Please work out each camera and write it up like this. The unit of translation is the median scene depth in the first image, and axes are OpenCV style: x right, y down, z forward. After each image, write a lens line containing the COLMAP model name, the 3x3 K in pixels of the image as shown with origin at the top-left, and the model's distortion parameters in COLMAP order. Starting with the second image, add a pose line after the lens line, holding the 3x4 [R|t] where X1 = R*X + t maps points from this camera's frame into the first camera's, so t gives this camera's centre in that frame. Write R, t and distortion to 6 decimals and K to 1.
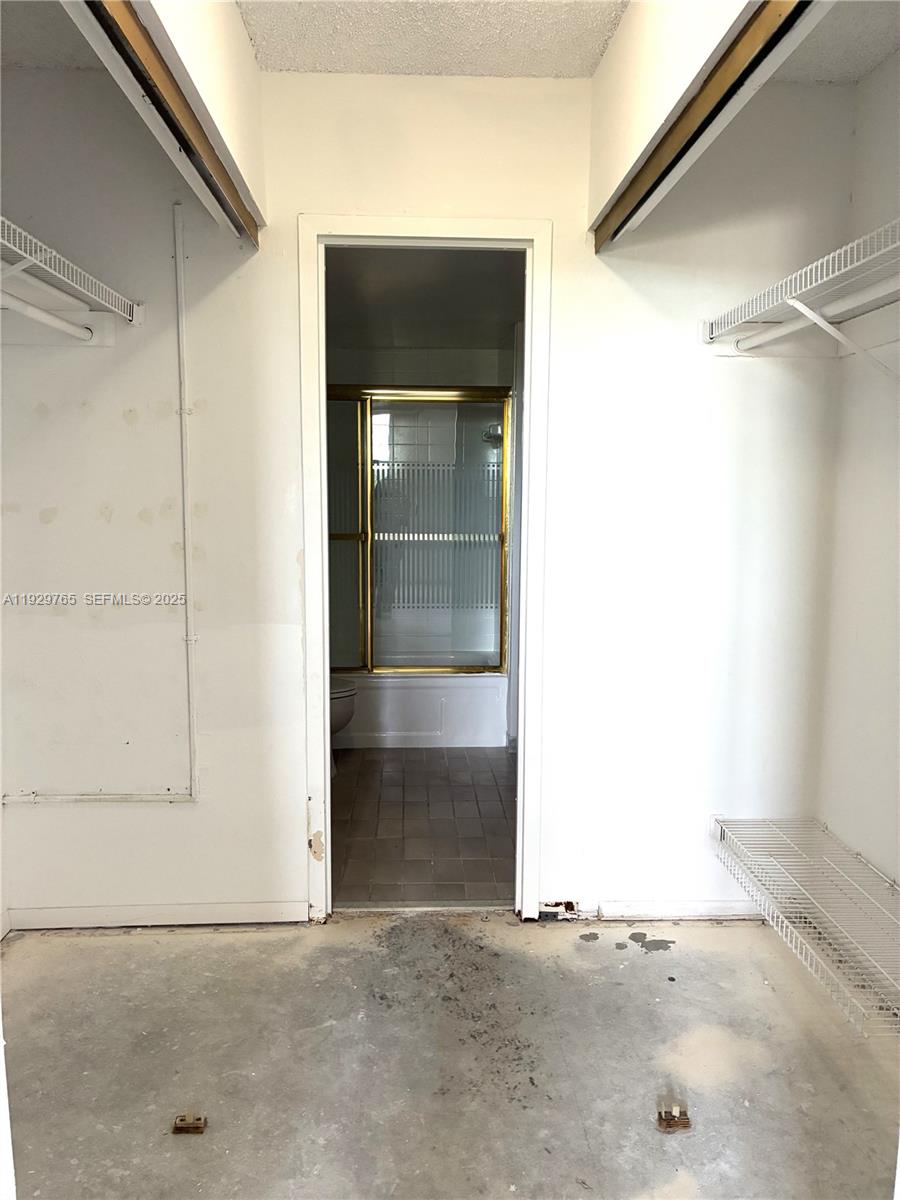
lens RADIAL K [[907.4, 0, 448.8], [0, 907.4, 602.4], [0, 0, 1]] dist [0.045244, -0.069930]
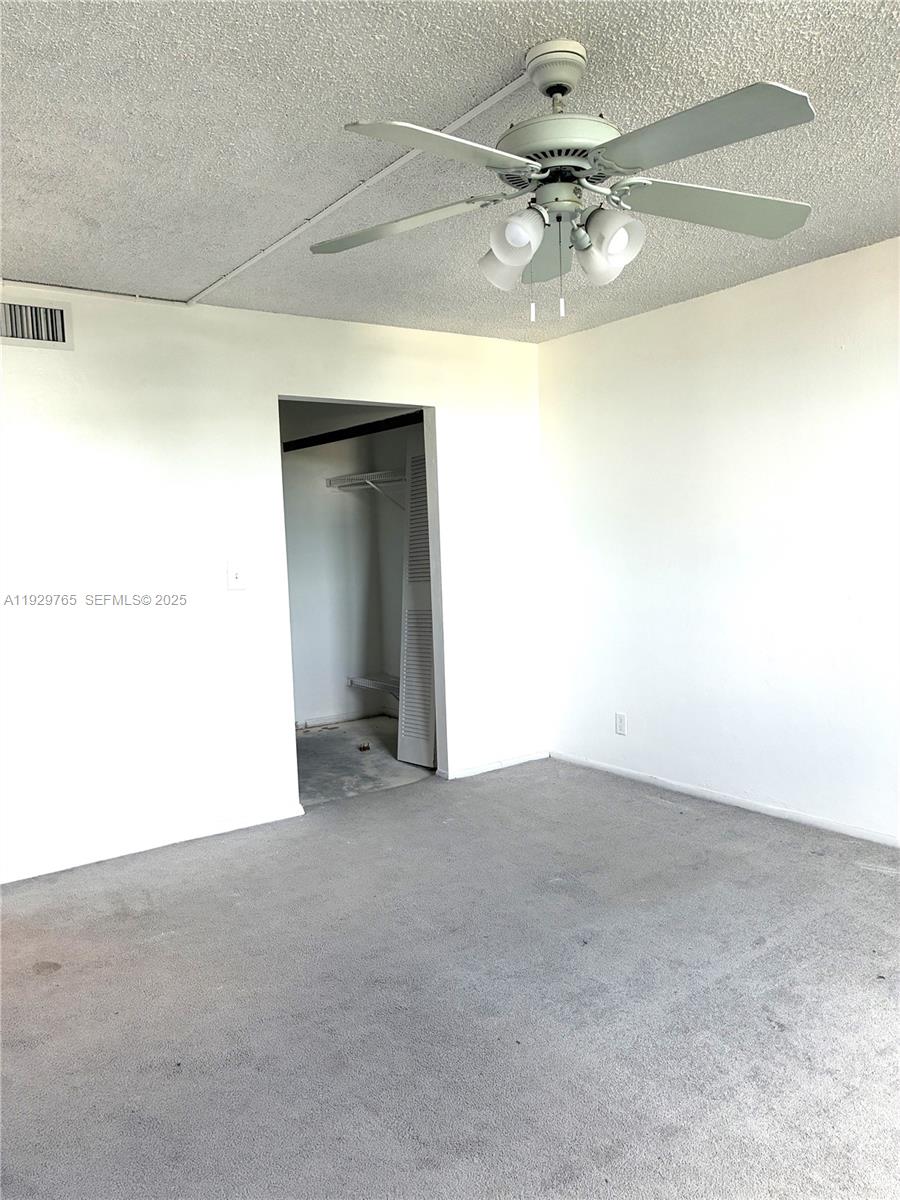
lens RADIAL K [[907.4, 0, 447.8], [0, 907.4, 601.4], [0, 0, 1]] dist [0.045244, -0.069930]
pose [[0.843456, -0.071781, 0.532381, -0.803667], [0.104404, 0.994040, -0.031380, 0.145270], [-0.526956, 0.082050, 0.845923, -1.285462]]
